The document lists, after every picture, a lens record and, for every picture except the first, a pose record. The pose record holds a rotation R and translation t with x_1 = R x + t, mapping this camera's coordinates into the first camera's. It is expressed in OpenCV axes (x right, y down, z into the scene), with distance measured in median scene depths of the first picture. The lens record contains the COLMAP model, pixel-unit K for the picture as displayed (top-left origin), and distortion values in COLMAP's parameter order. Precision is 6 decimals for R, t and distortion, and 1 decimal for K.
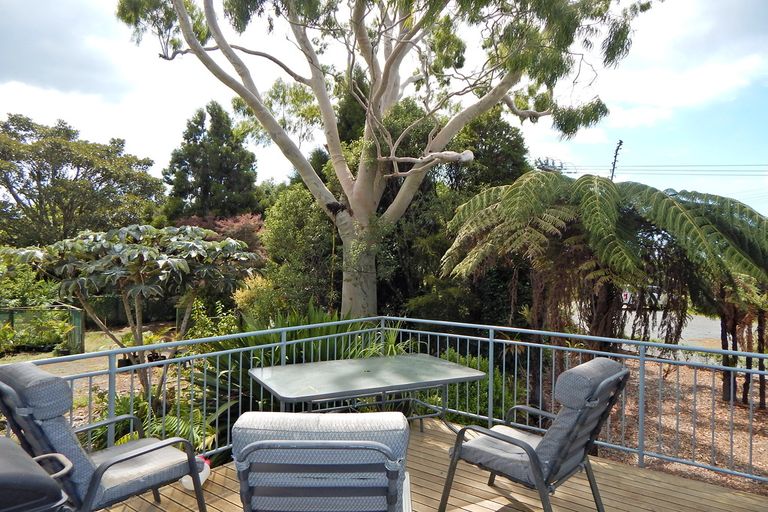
lens RADIAL K [[510.5, 0, 386.4], [0, 510.5, 268.0], [0, 0, 1]] dist [-0.004439, -0.004470]
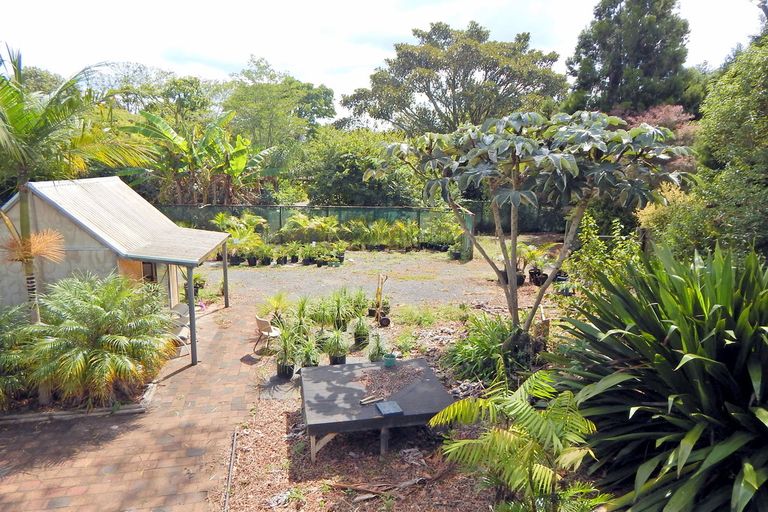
lens RADIAL K [[510.5, 0, 386.4], [0, 510.5, 268.0], [0, 0, 1]] dist [-0.004439, -0.004470]
pose [[0.736787, 0.147432, -0.659855, -0.045958], [-0.030692, 0.982224, 0.185189, 0.005413], [0.675427, -0.116193, 0.728215, 0.136227]]
